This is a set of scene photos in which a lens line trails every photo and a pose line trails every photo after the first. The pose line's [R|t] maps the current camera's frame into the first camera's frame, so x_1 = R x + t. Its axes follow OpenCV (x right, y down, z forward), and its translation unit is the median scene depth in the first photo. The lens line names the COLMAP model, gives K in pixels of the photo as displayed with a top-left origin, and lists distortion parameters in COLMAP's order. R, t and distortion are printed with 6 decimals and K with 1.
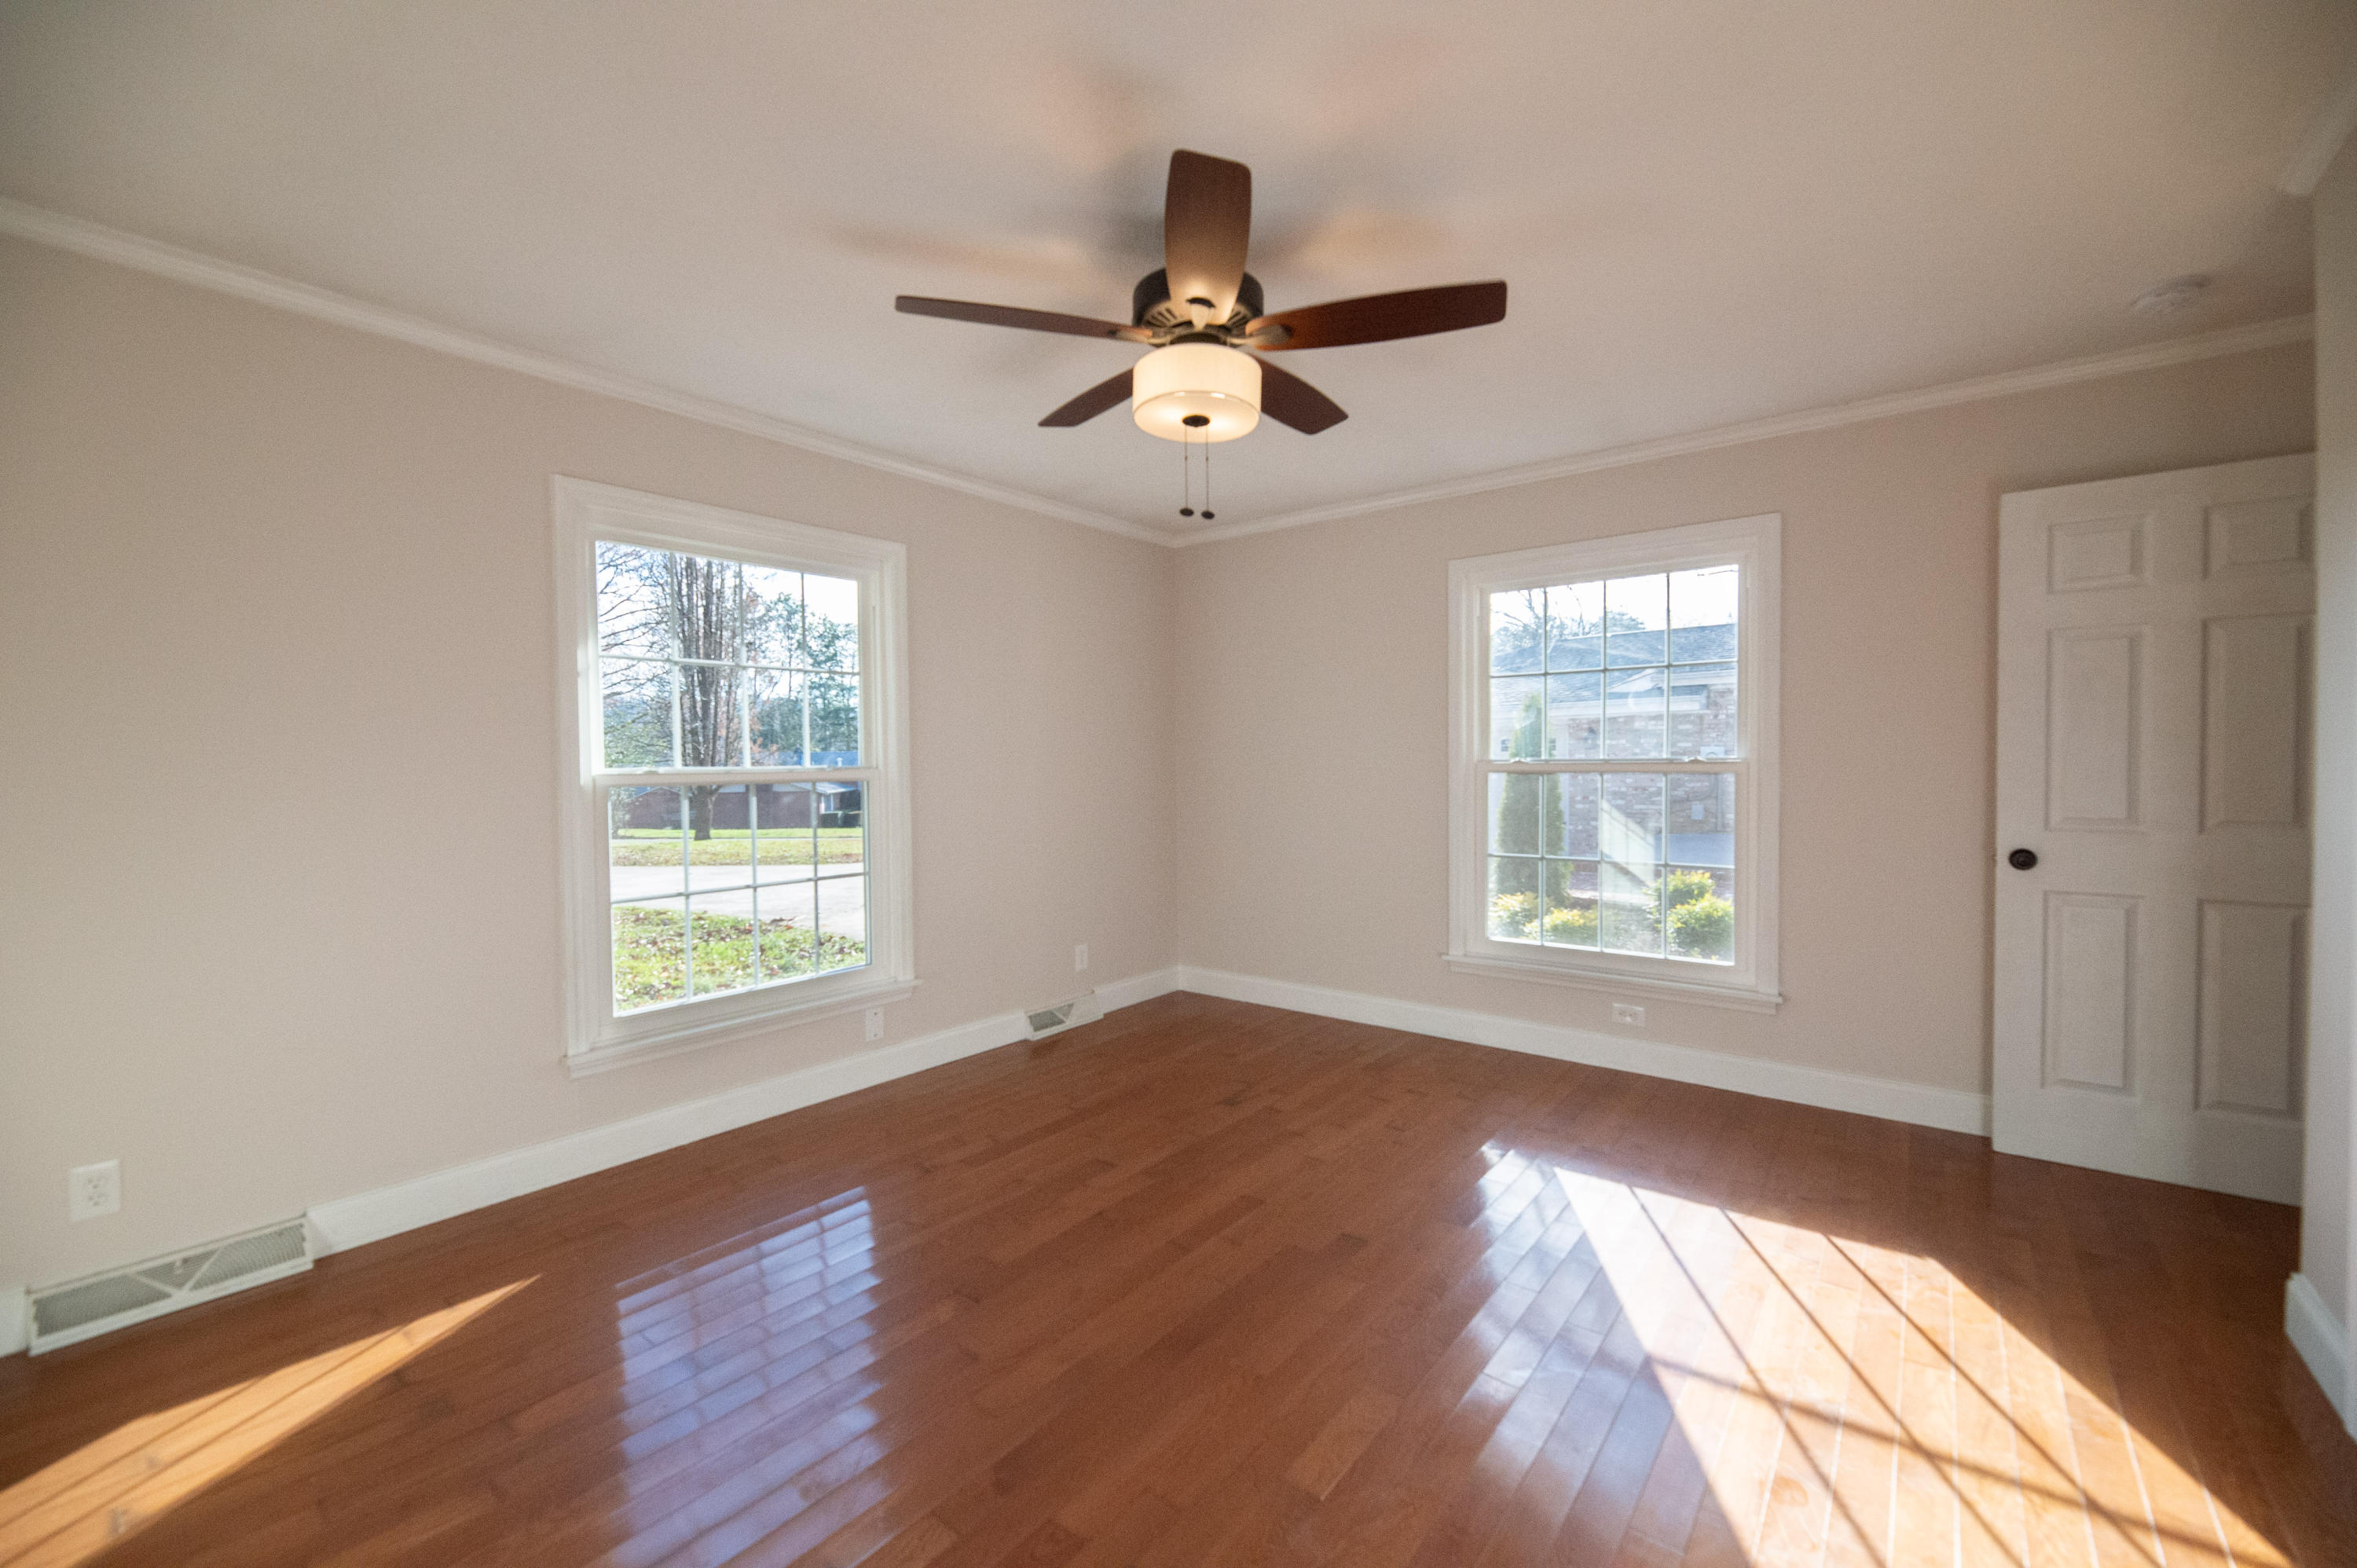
lens RADIAL K [[955.1, 0, 1178.5], [0, 955.1, 784.0], [0, 0, 1]] dist [-0.000875, -0.000108]
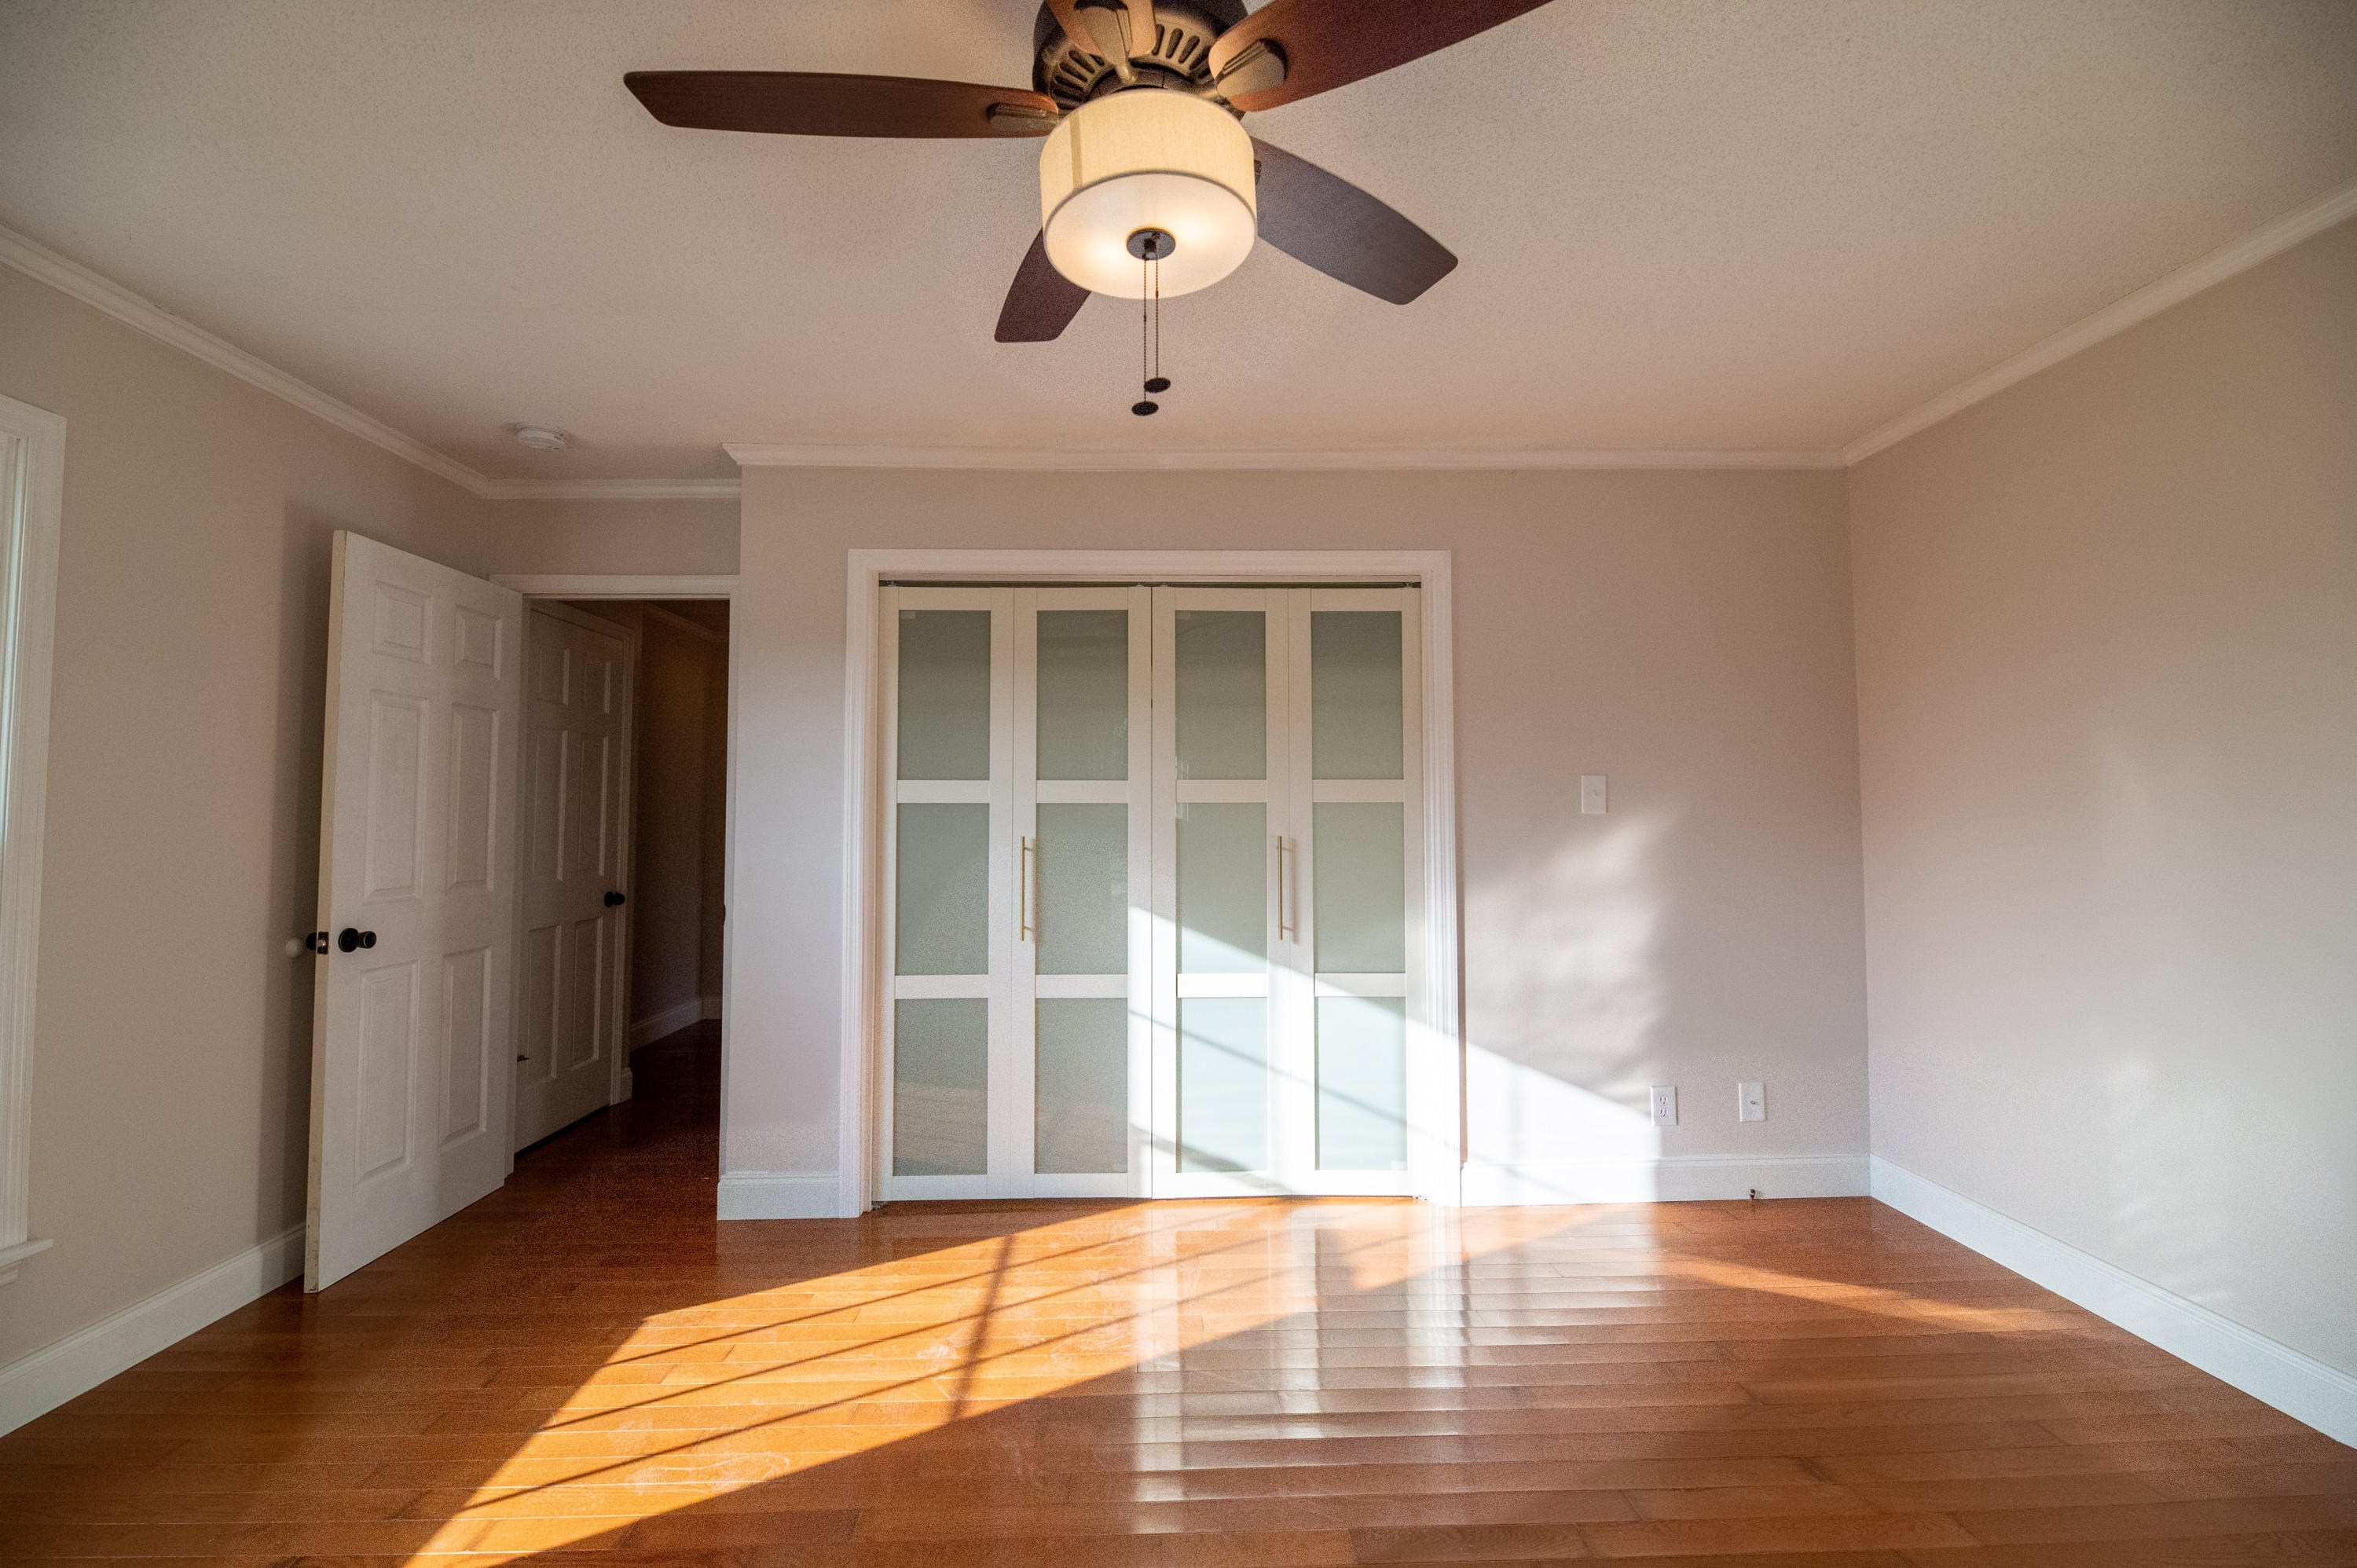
lens RADIAL K [[955.1, 0, 1178.5], [0, 955.1, 784.0], [0, 0, 1]] dist [-0.000875, -0.000108]
pose [[-0.630282, 0.040794, 0.775294, -0.340510], [0.024518, 0.999166, -0.032642, -0.019702], [-0.775979, -0.001565, -0.630756, 1.075349]]
